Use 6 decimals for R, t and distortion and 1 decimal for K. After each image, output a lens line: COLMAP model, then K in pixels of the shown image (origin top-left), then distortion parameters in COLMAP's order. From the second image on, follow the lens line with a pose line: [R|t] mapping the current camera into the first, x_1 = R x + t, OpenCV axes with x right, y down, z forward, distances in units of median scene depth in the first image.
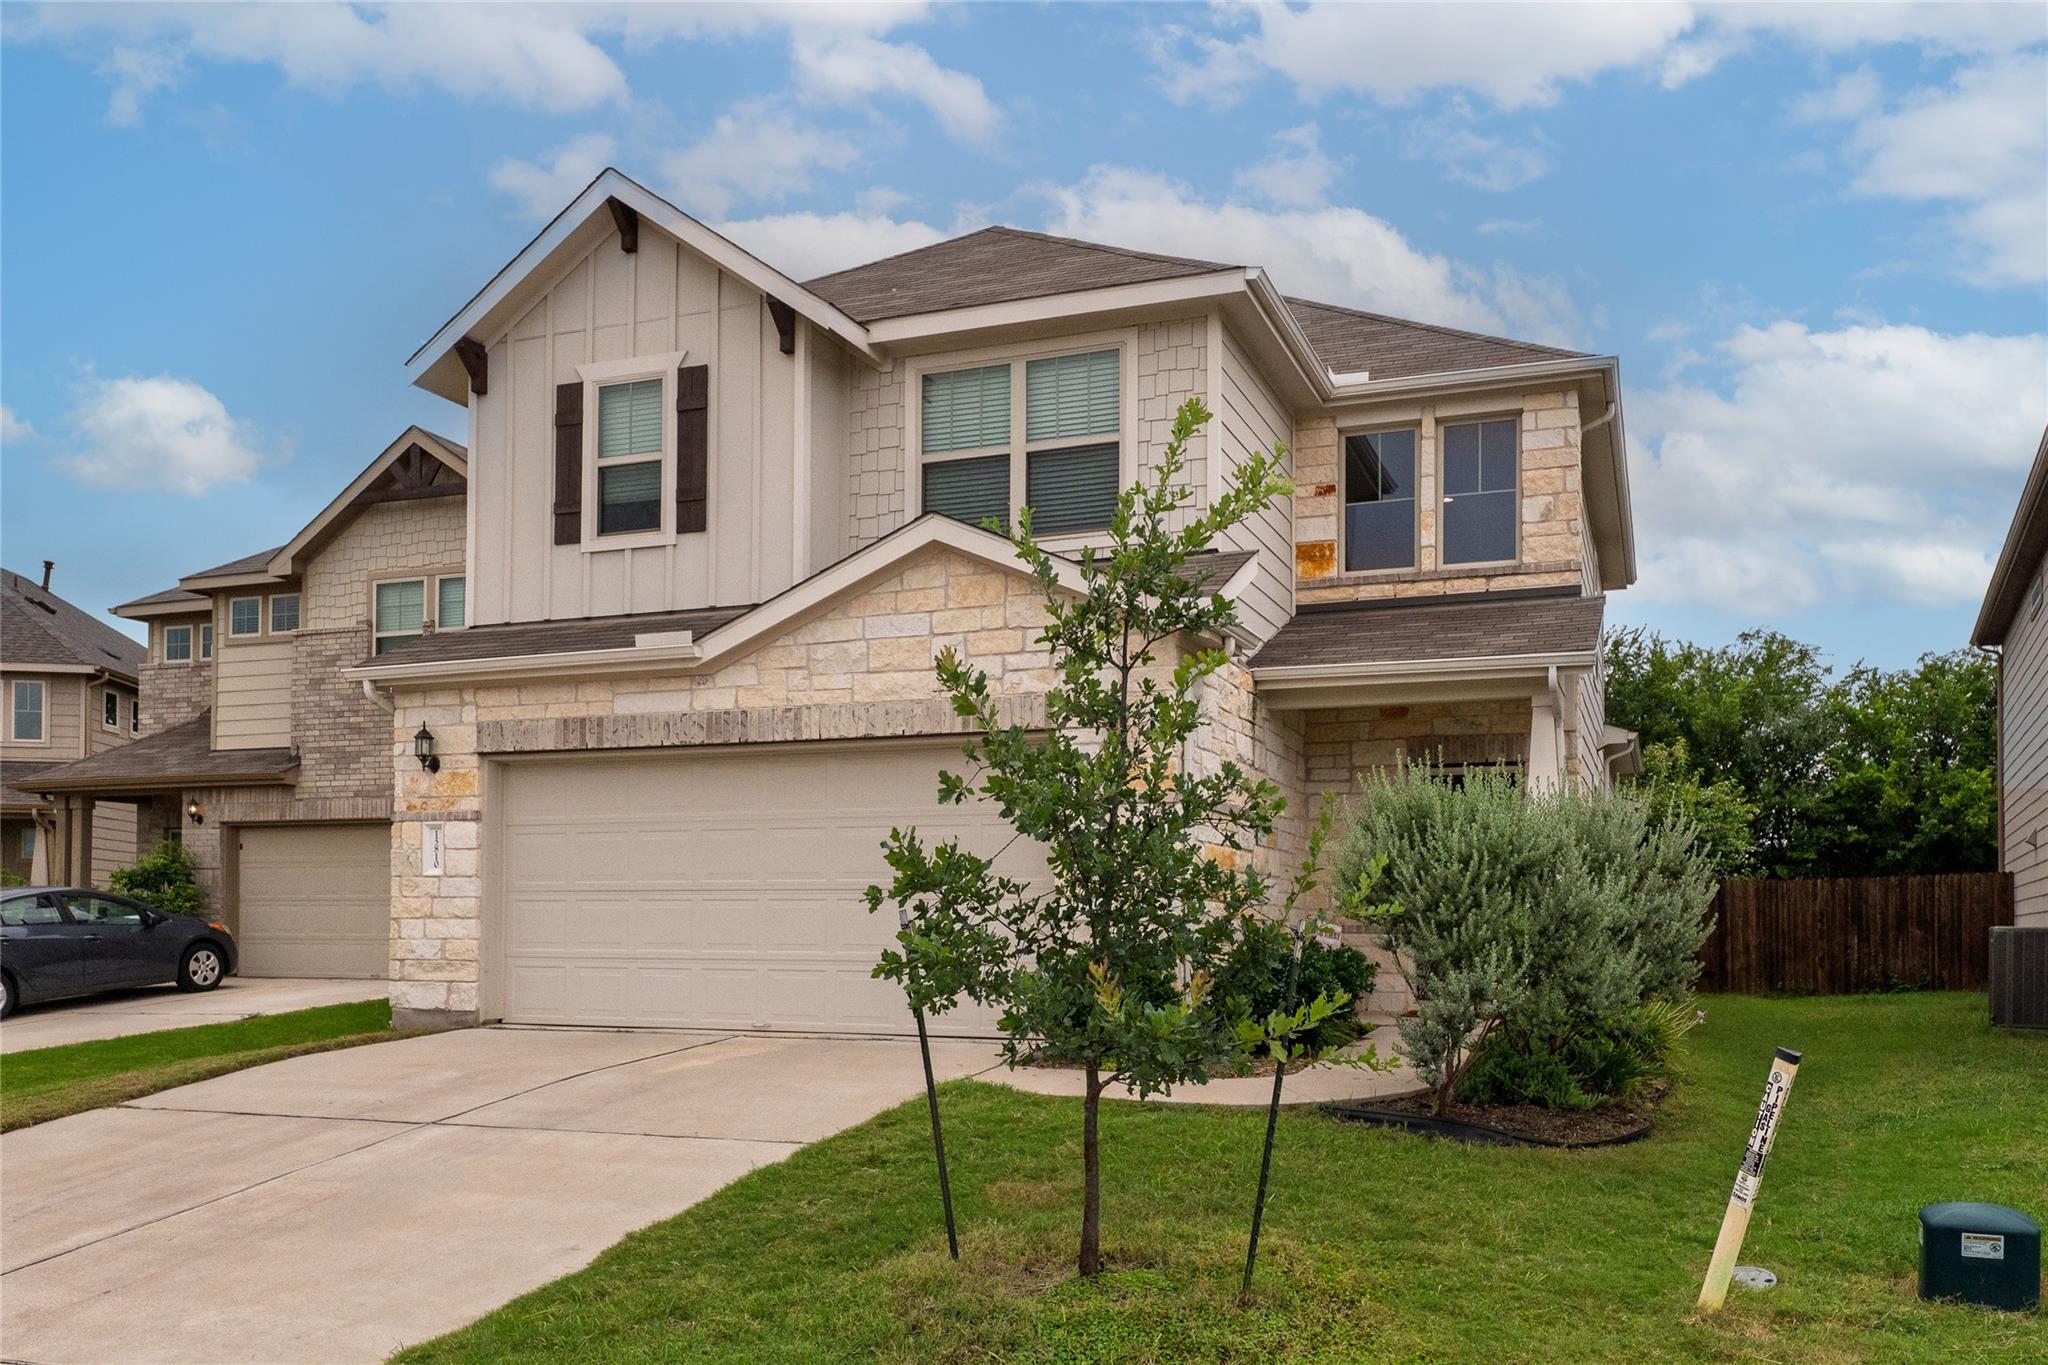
lens RADIAL K [[1439.8, 0, 1026.5], [0, 1439.8, 704.5], [0, 0, 1]] dist [0.005831, 0.001526]
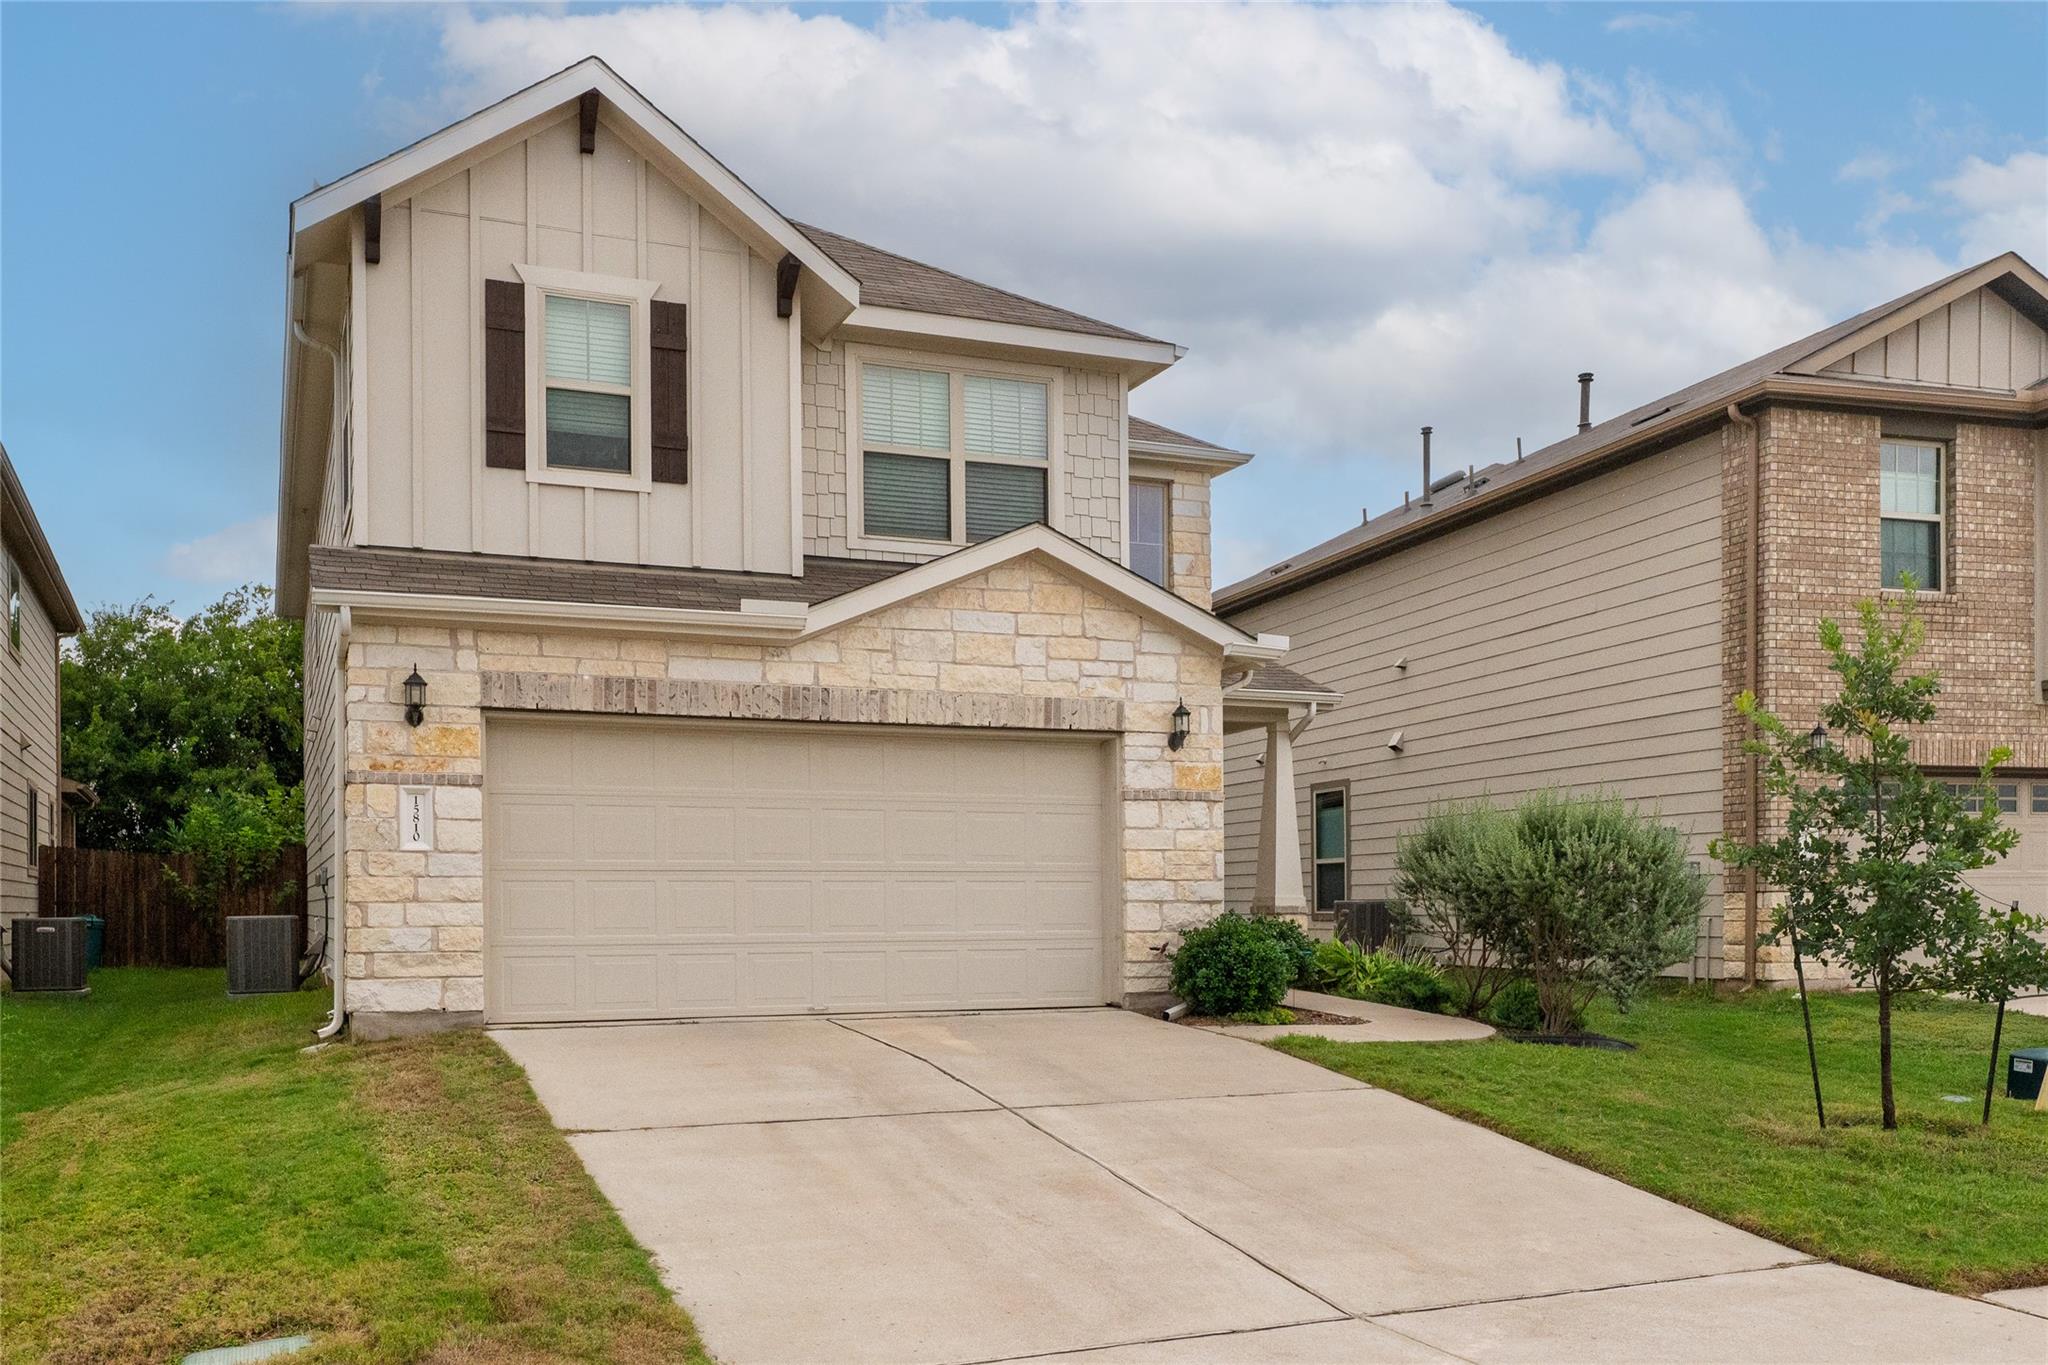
lens RADIAL K [[1436.7, 0, 1024.0], [0, 1436.7, 682.5], [0, 0, 1]] dist [0.005626, 0.001403]
pose [[0.789424, 0.085981, 0.607797, -0.654679], [-0.087597, 0.995787, -0.027094, 0.014375], [-0.607566, -0.031853, 0.793630, 0.134902]]
